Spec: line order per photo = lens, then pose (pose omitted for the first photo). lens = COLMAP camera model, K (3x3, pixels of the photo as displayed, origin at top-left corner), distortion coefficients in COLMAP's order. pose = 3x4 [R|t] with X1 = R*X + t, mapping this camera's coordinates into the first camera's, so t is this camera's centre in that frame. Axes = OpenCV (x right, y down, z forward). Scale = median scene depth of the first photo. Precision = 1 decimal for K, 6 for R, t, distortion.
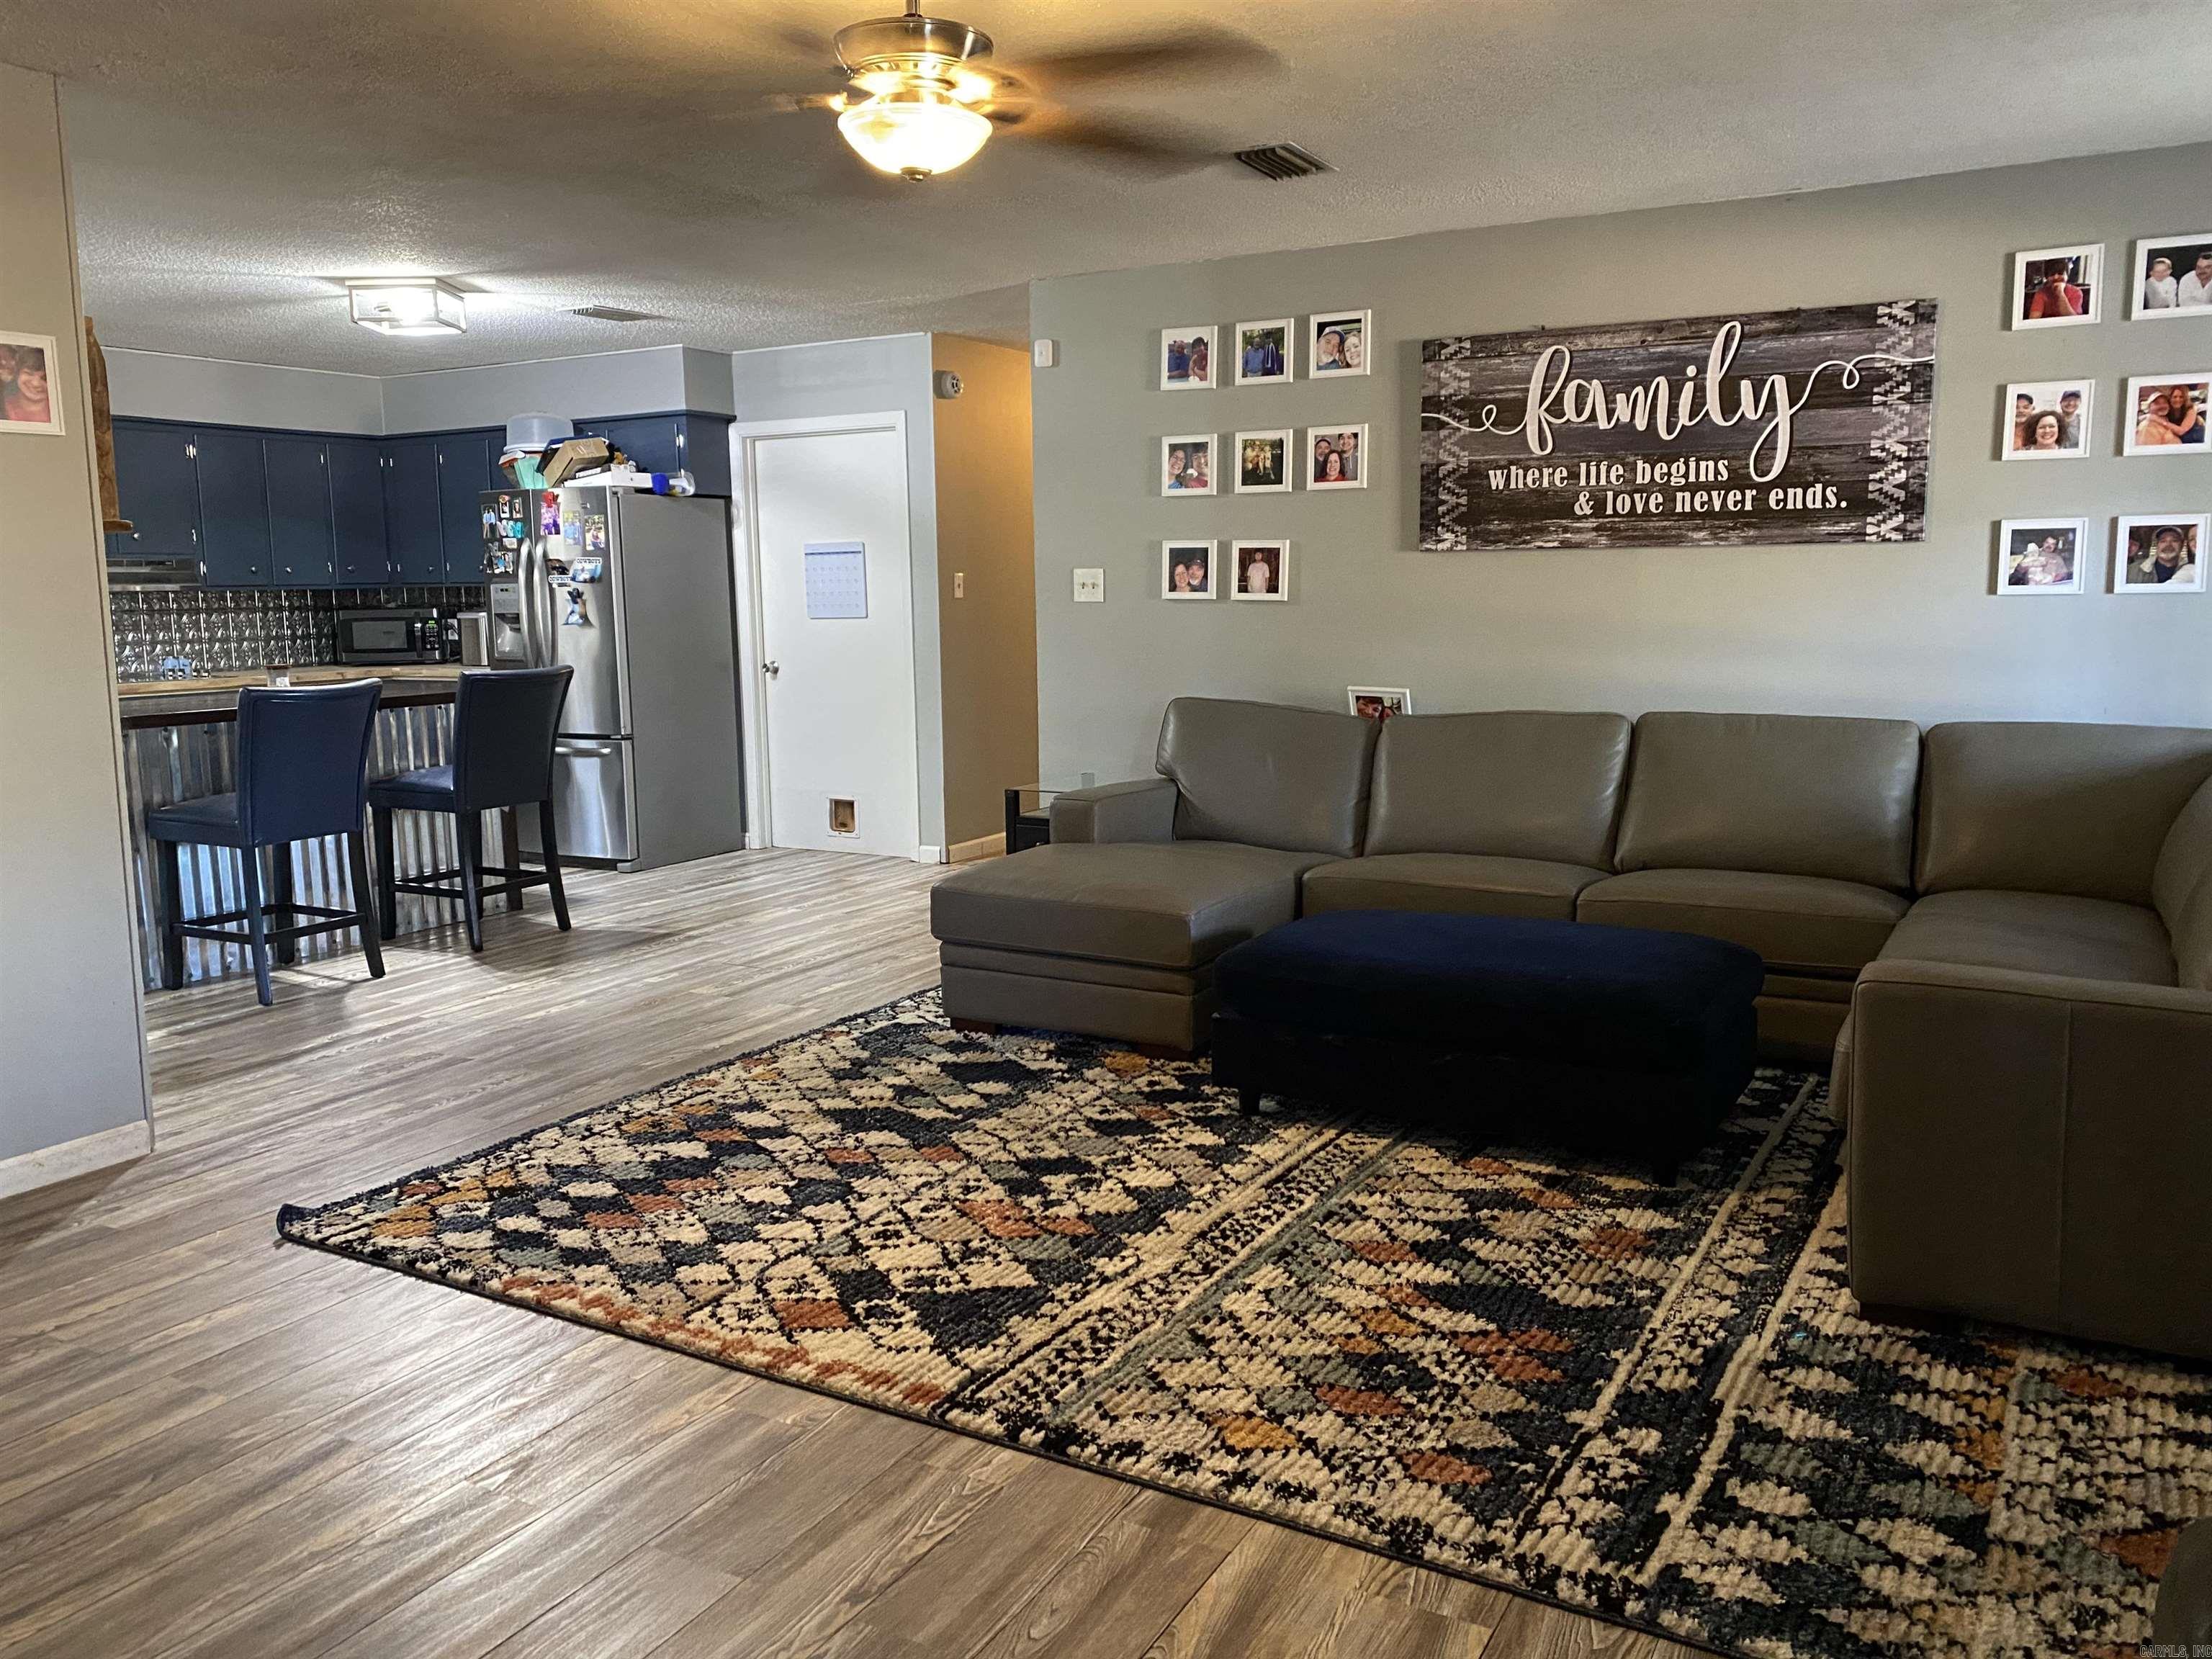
lens RADIAL K [[1671.3, 0, 1090.9], [0, 1671.3, 816.9], [0, 0, 1]] dist [0.109509, -0.134555]
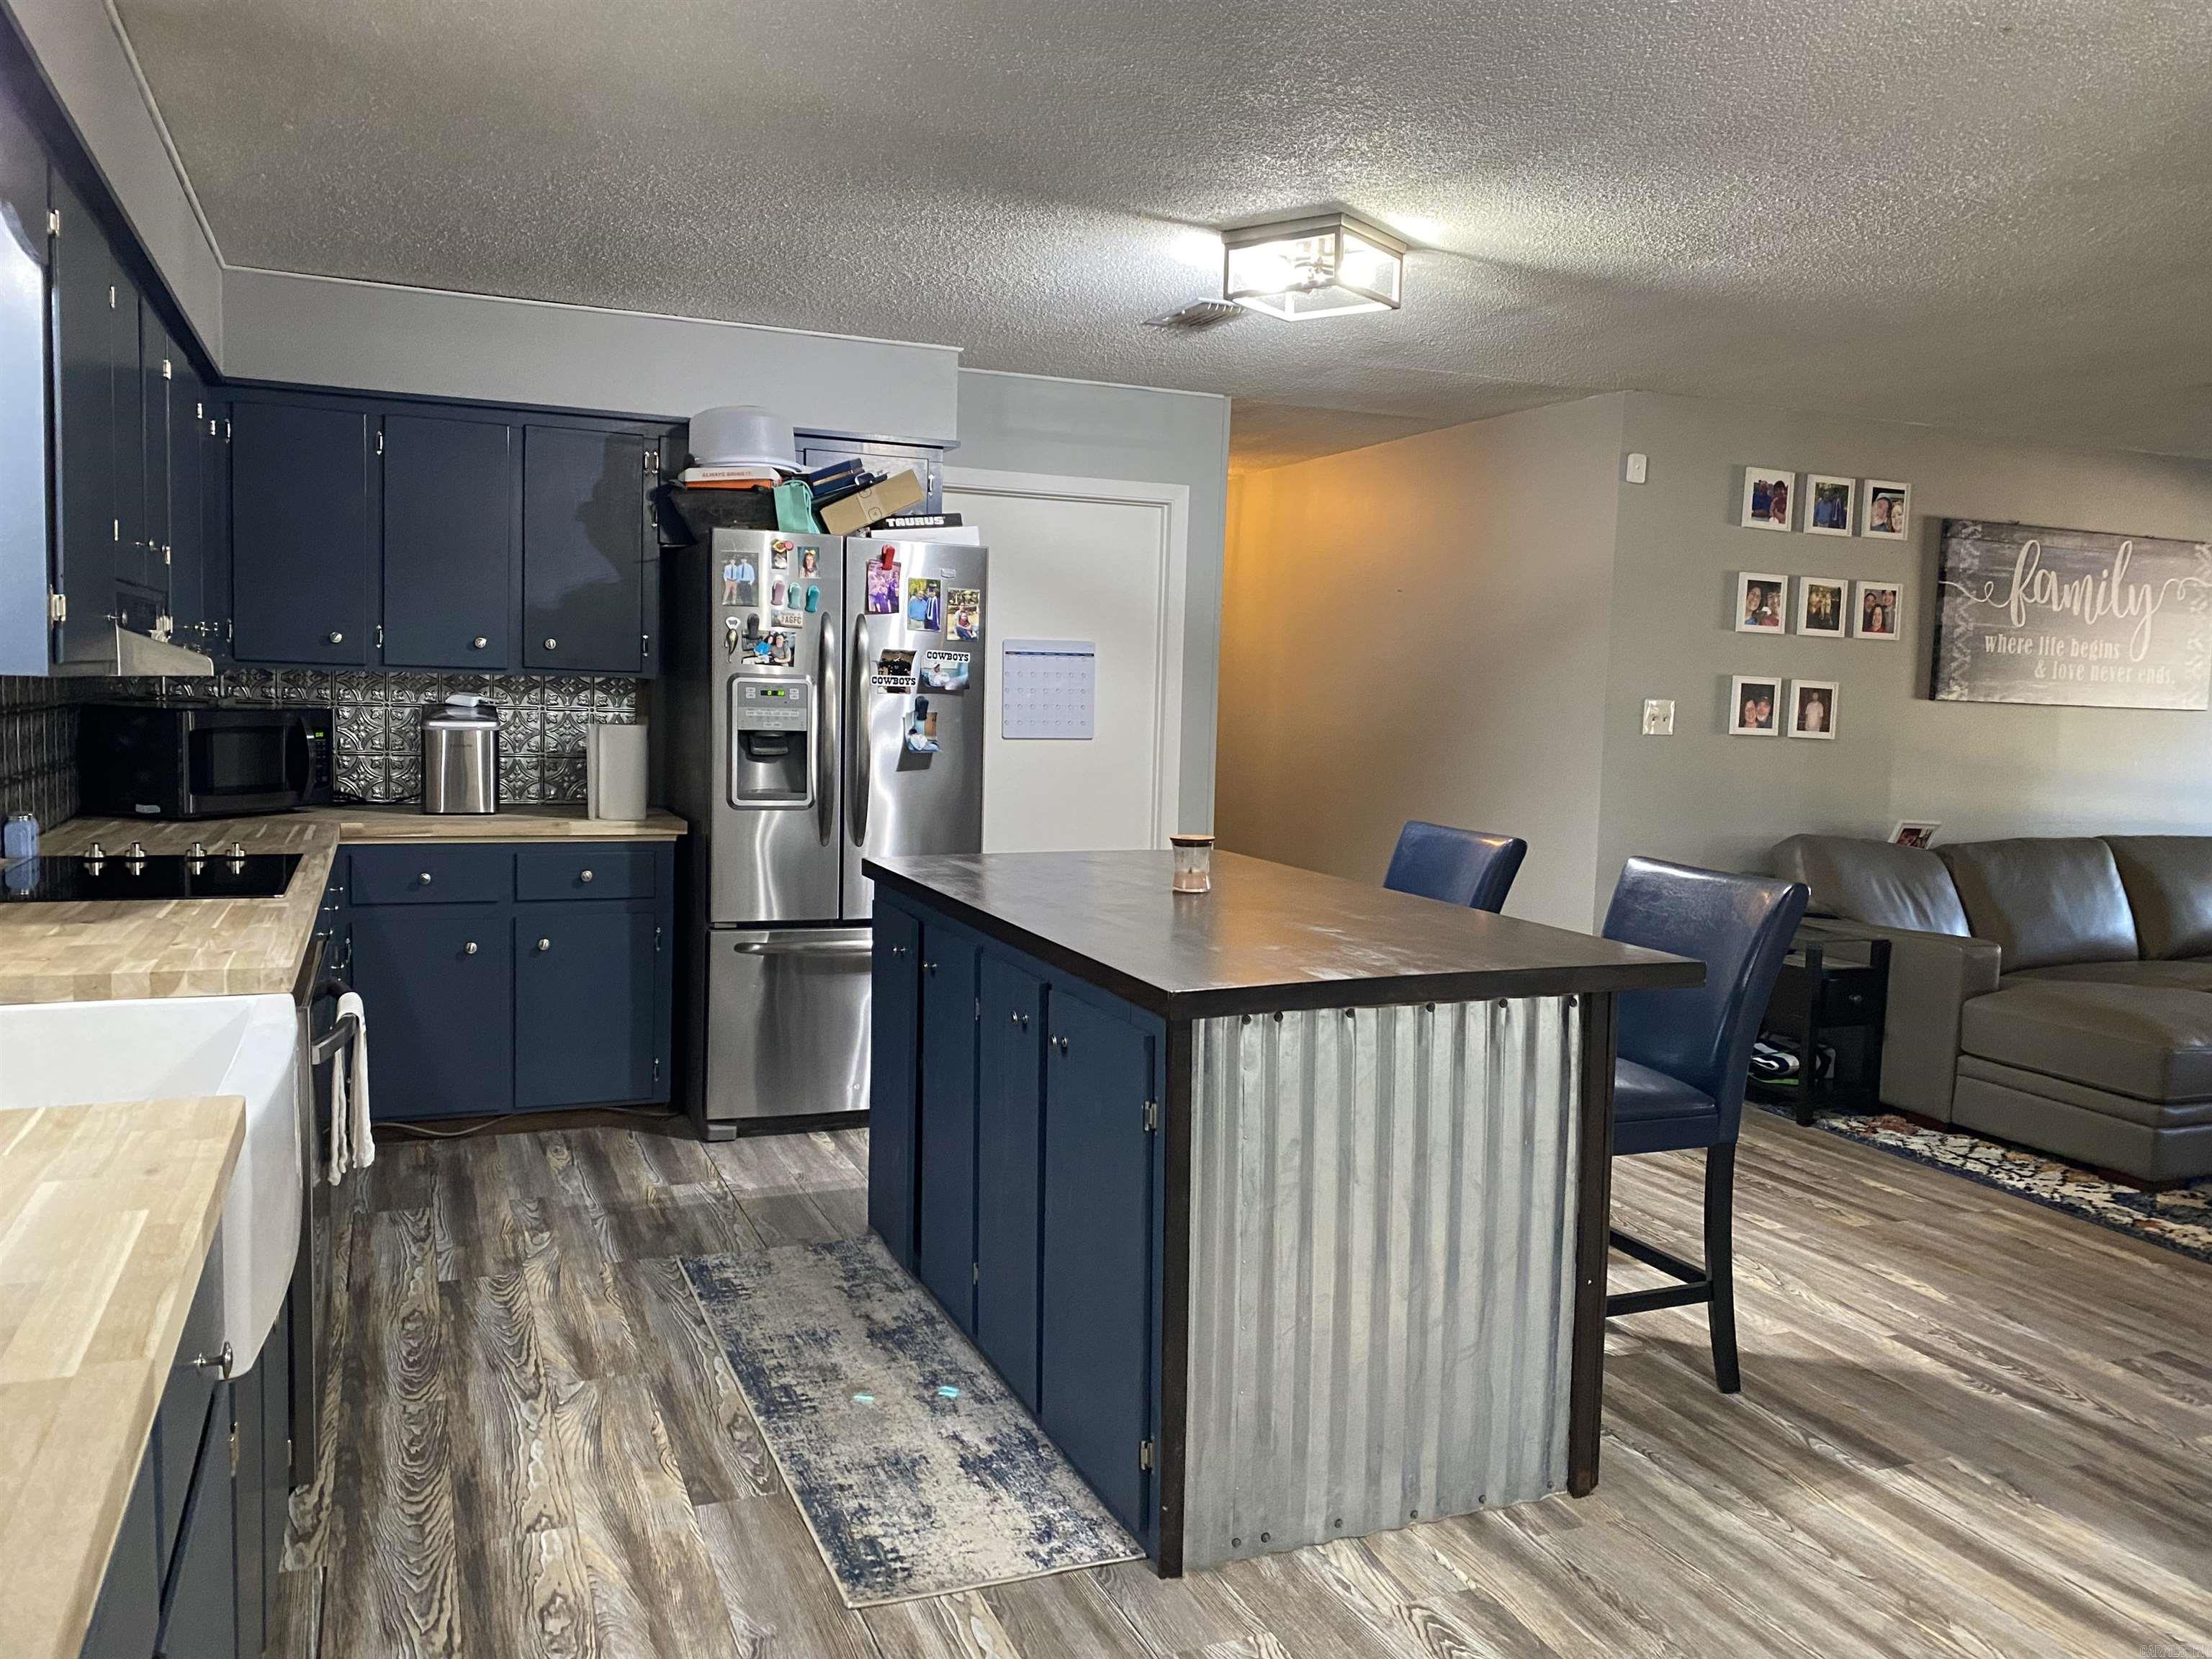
lens RADIAL K [[1692.2, 0, 1100.0], [0, 1692.2, 811.7], [0, 0, 1]] dist [0.025269, -0.008529]
pose [[0.607567, -0.025027, 0.793874, -0.994156], [0.070956, 0.997217, -0.022866, -0.090492], [-0.791092, 0.070222, 0.607653, 0.708268]]
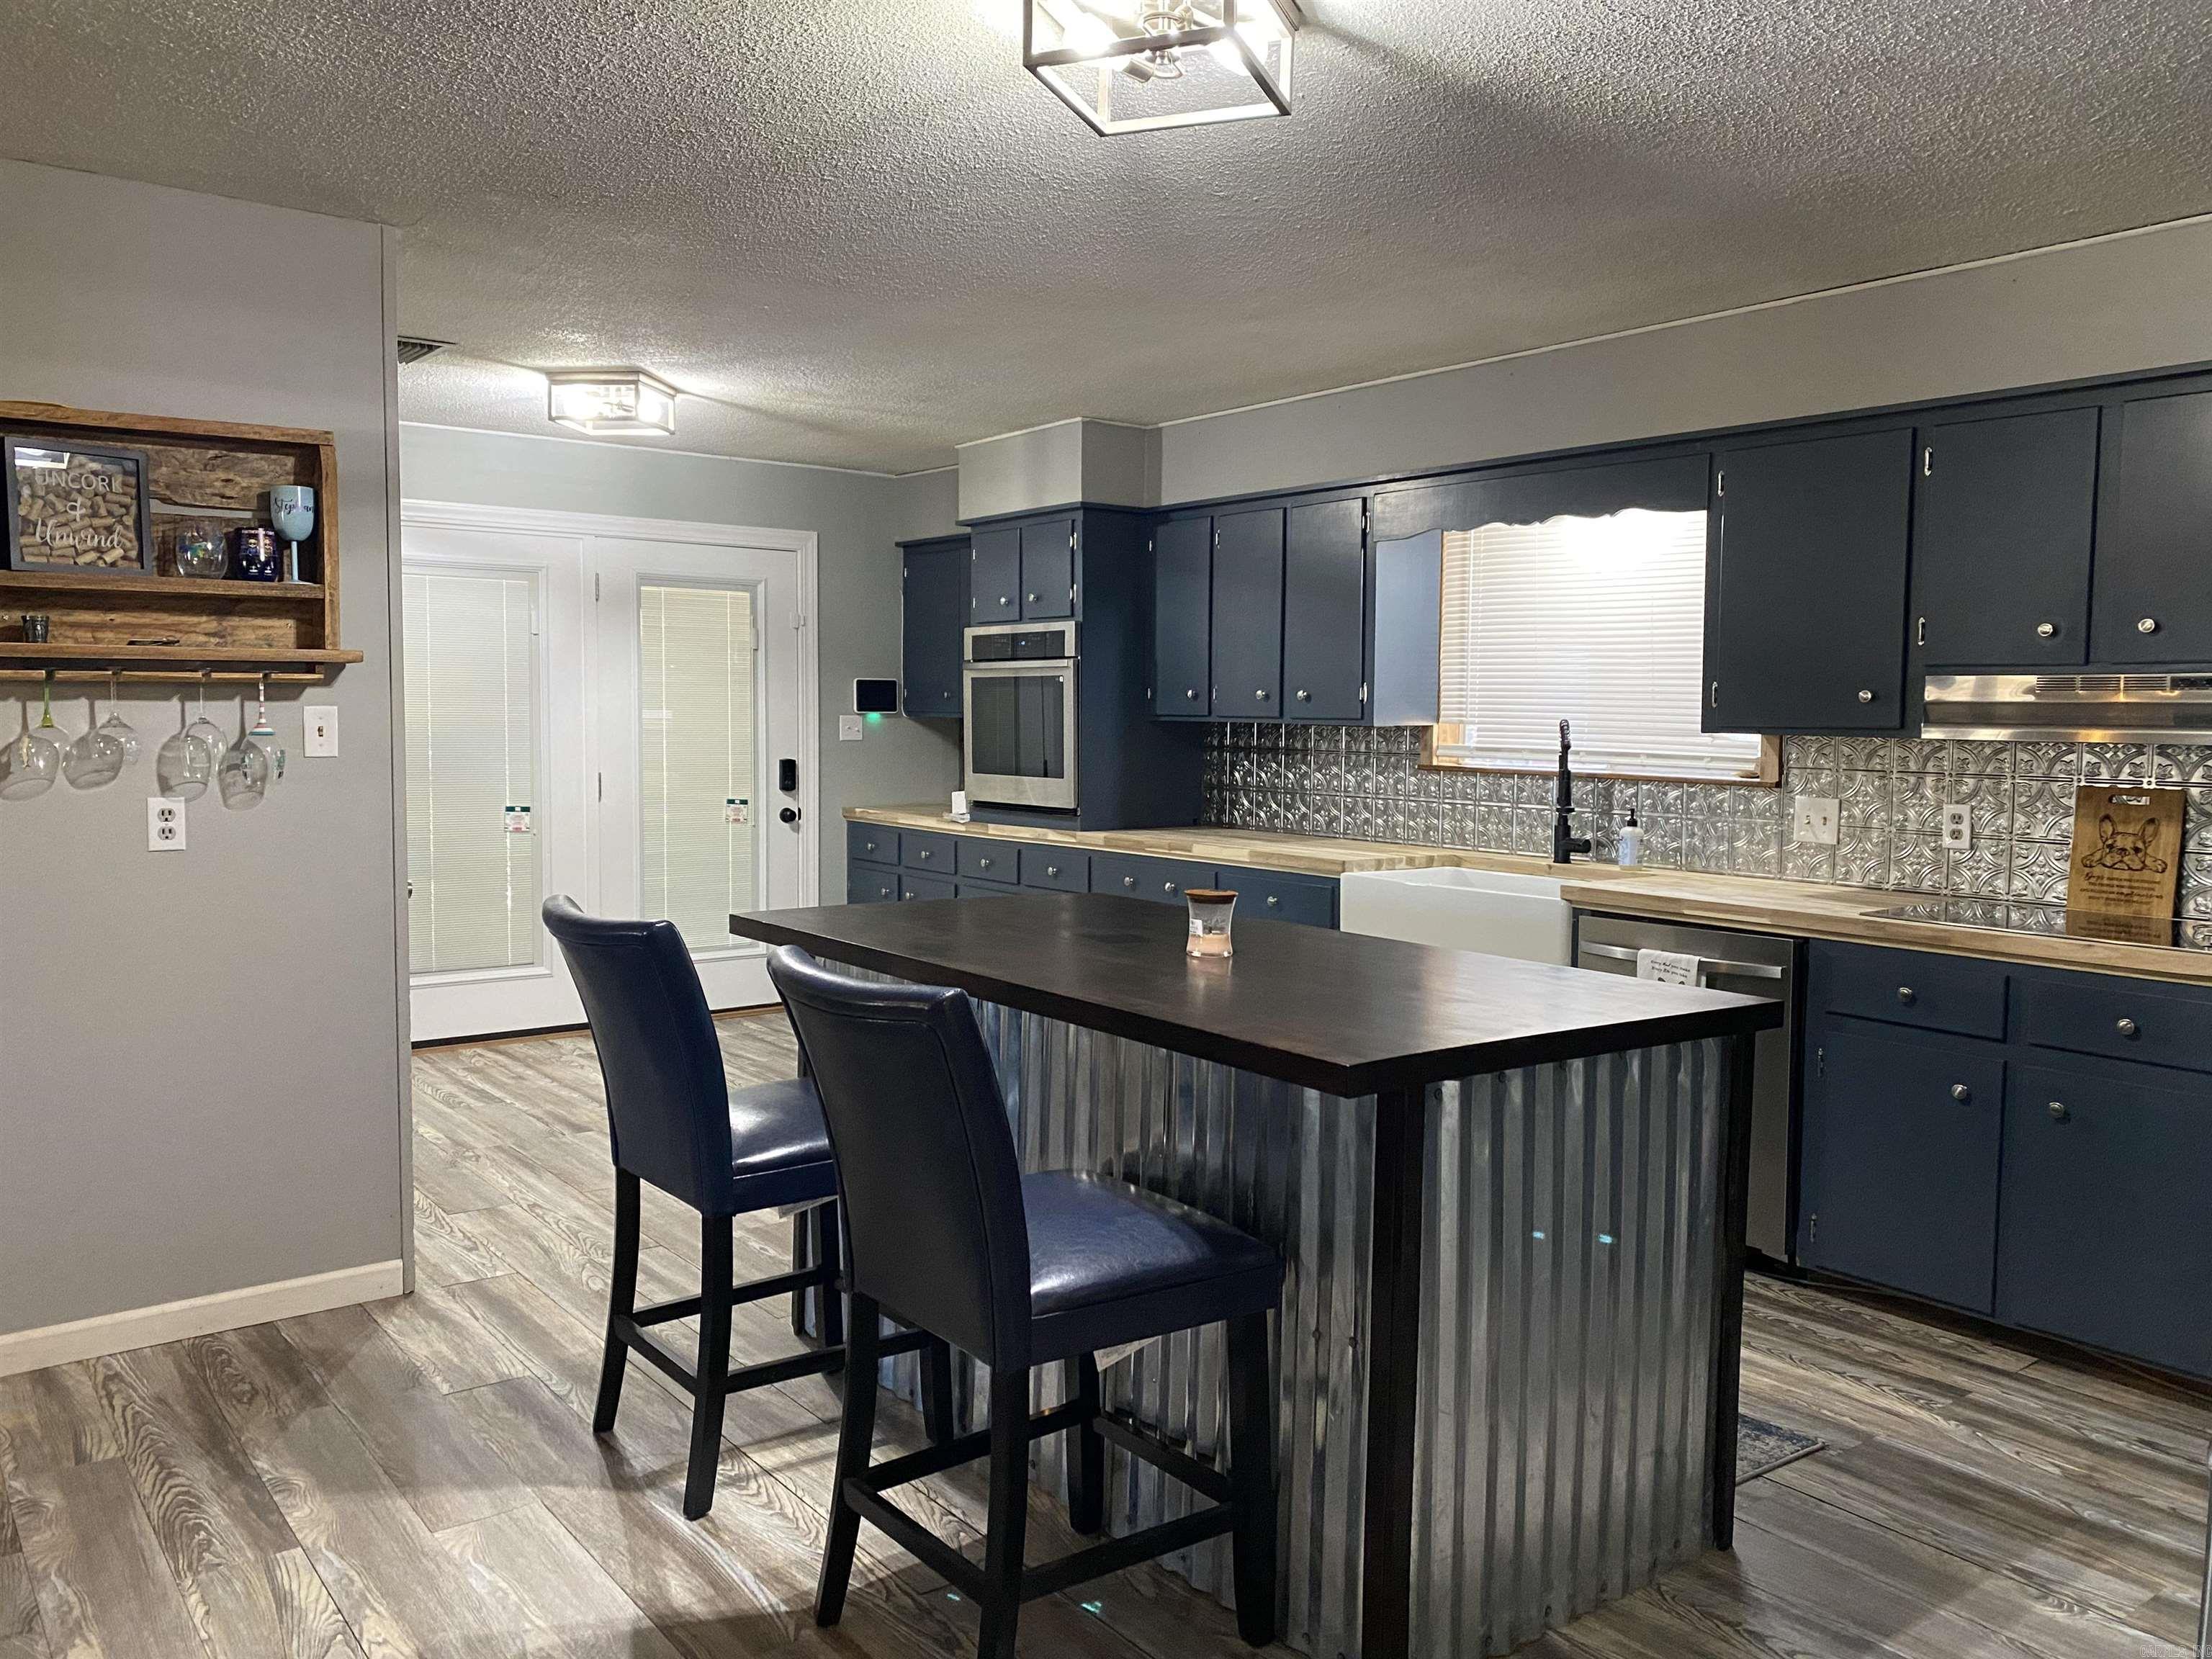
lens RADIAL K [[1693.9, 0, 1095.8], [0, 1693.9, 811.6], [0, 0, 1]] dist [0.078686, -0.080495]
pose [[-0.385729, 0.071942, -0.919803, -0.016518], [-0.134821, 0.981858, 0.133334, -0.180552], [0.912708, 0.175439, -0.369032, 1.199203]]
